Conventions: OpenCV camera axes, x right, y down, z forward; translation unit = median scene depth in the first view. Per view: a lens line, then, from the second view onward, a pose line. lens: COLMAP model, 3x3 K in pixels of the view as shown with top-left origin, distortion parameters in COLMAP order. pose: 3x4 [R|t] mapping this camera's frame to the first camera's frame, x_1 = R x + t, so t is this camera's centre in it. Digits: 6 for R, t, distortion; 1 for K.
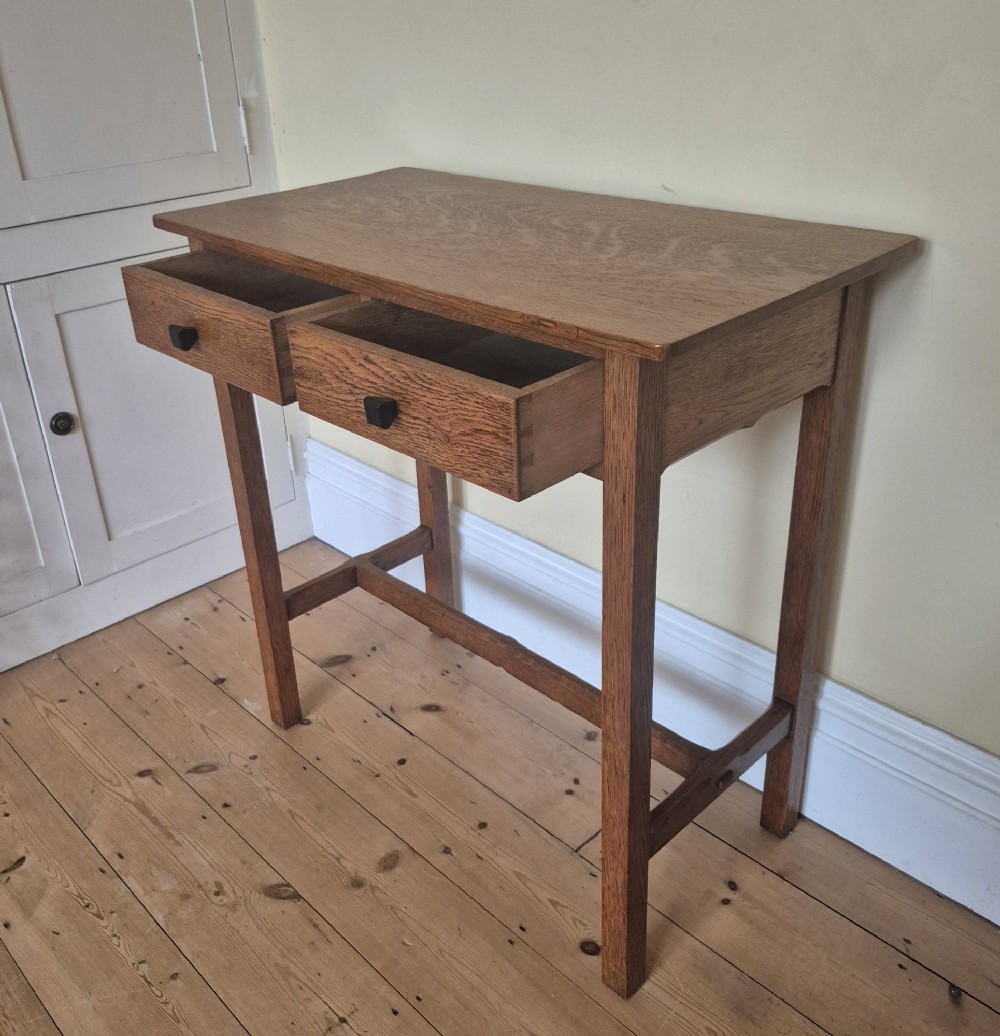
lens RADIAL K [[1021.6, 0, 489.7], [0, 1021.6, 496.8], [0, 0, 1]] dist [0.024056, 0.000000]
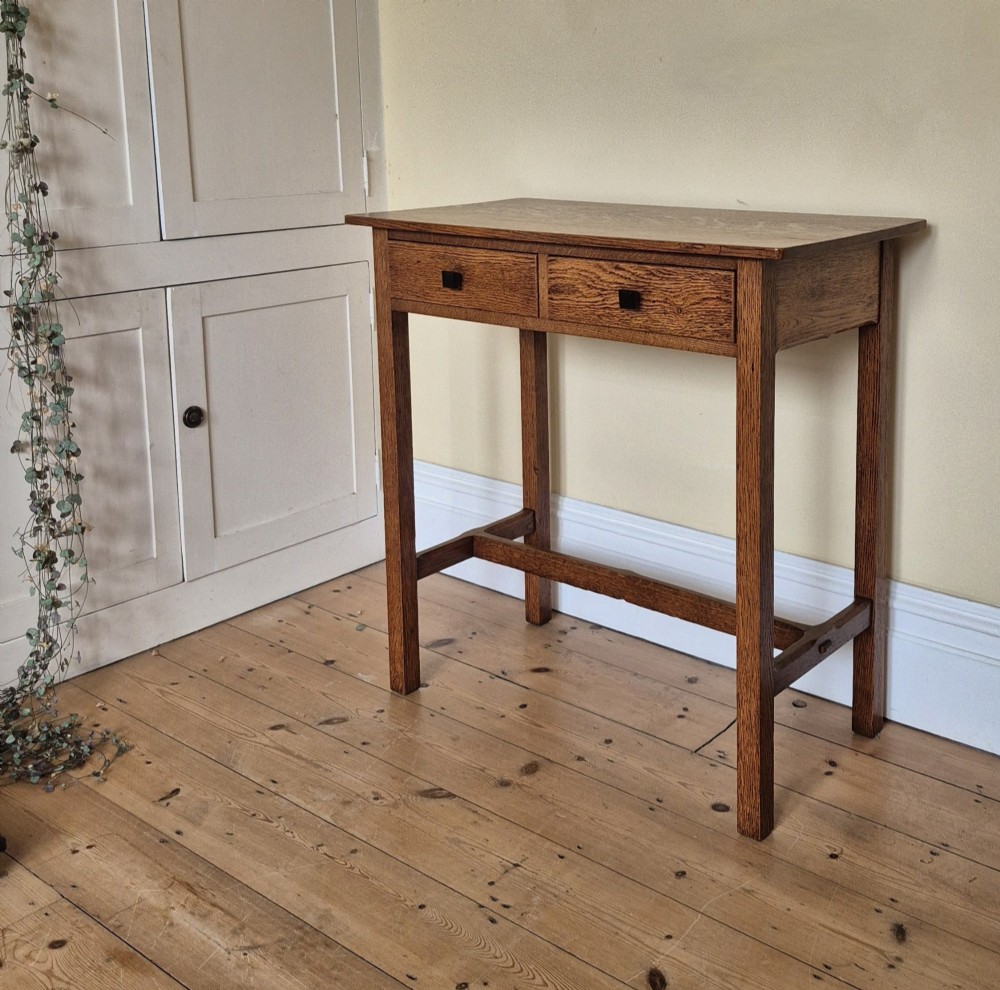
lens RADIAL K [[1249.7, 0, 616.4], [0, 1249.7, 325.3], [0, 0, 1]] dist [0.045131, 0.000000]
pose [[0.990048, 0.009779, 0.140389, -0.183005], [0.032017, 0.955772, -0.292360, 0.271859], [-0.137039, 0.293946, 0.945947, -0.394876]]
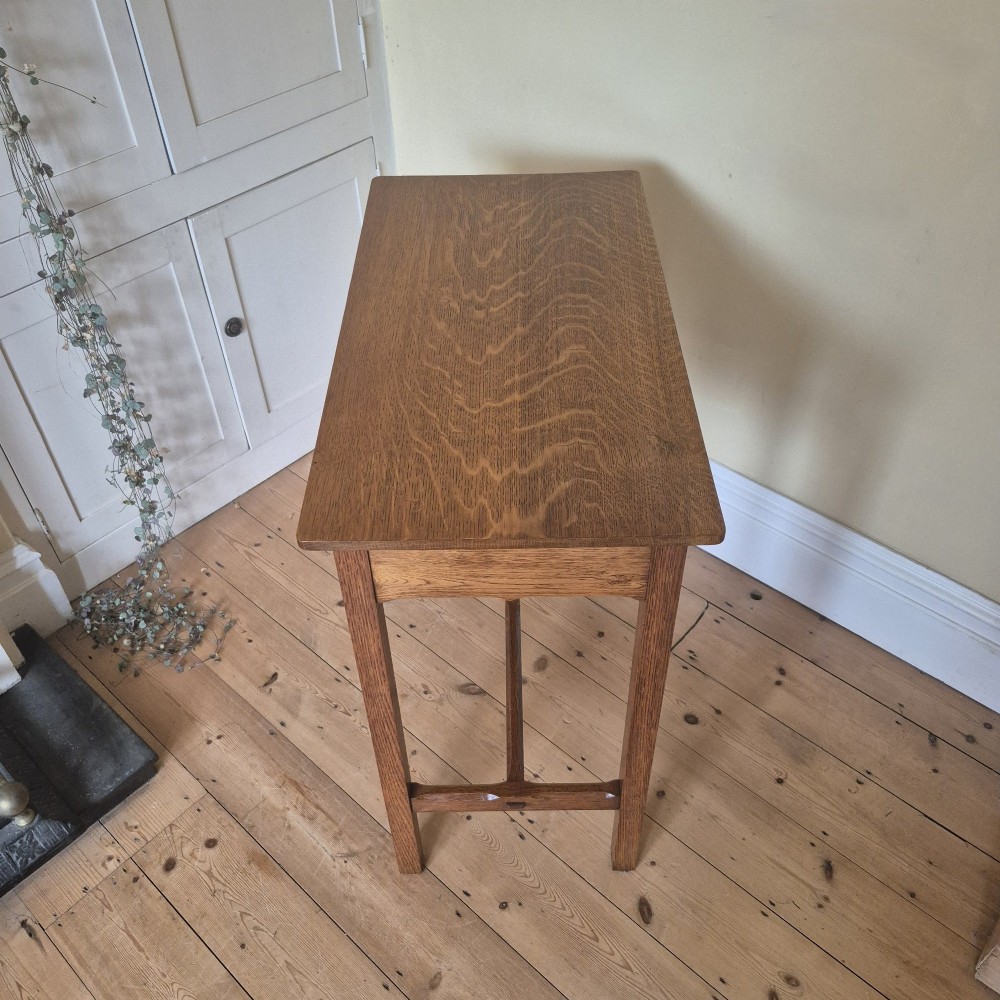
lens RADIAL K [[946.7, 0, 506.7], [0, 946.7, 496.8], [0, 0, 1]] dist [0.071890, 0.000000]
pose [[0.996808, -0.038823, 0.069764, -0.208829], [0.017207, 0.957741, 0.287117, -0.223561], [-0.077963, -0.285000, 0.955352, -0.170611]]
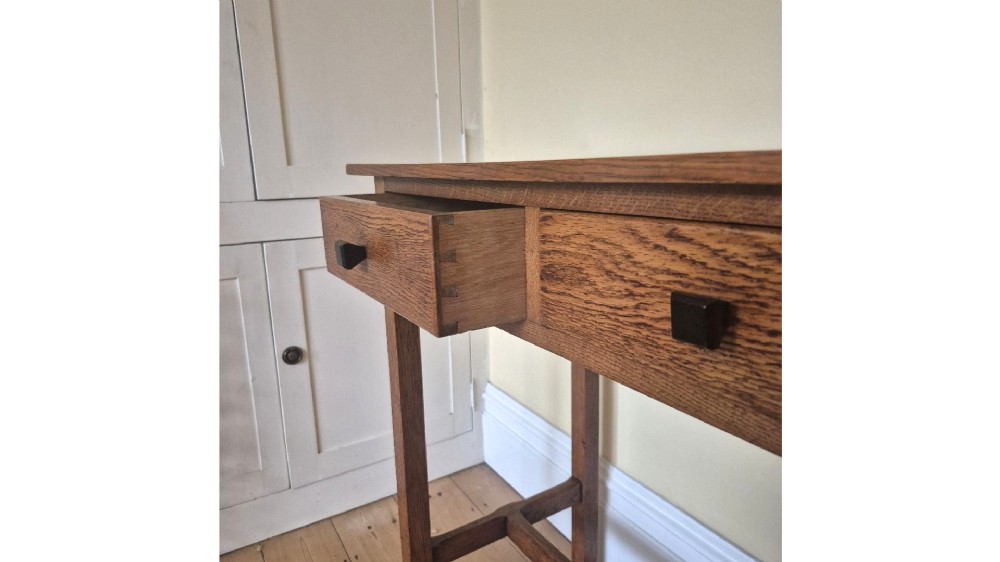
lens RADIAL K [[521.7, 0, 511.8], [0, 521.7, 287.5], [0, 0, 1]] dist [0.016721, -0.000823]
pose [[0.981183, 0.061215, -0.183119, -0.046080], [-0.102547, 0.968808, -0.225600, -0.038980], [0.163596, 0.240134, 0.956855, 0.465902]]
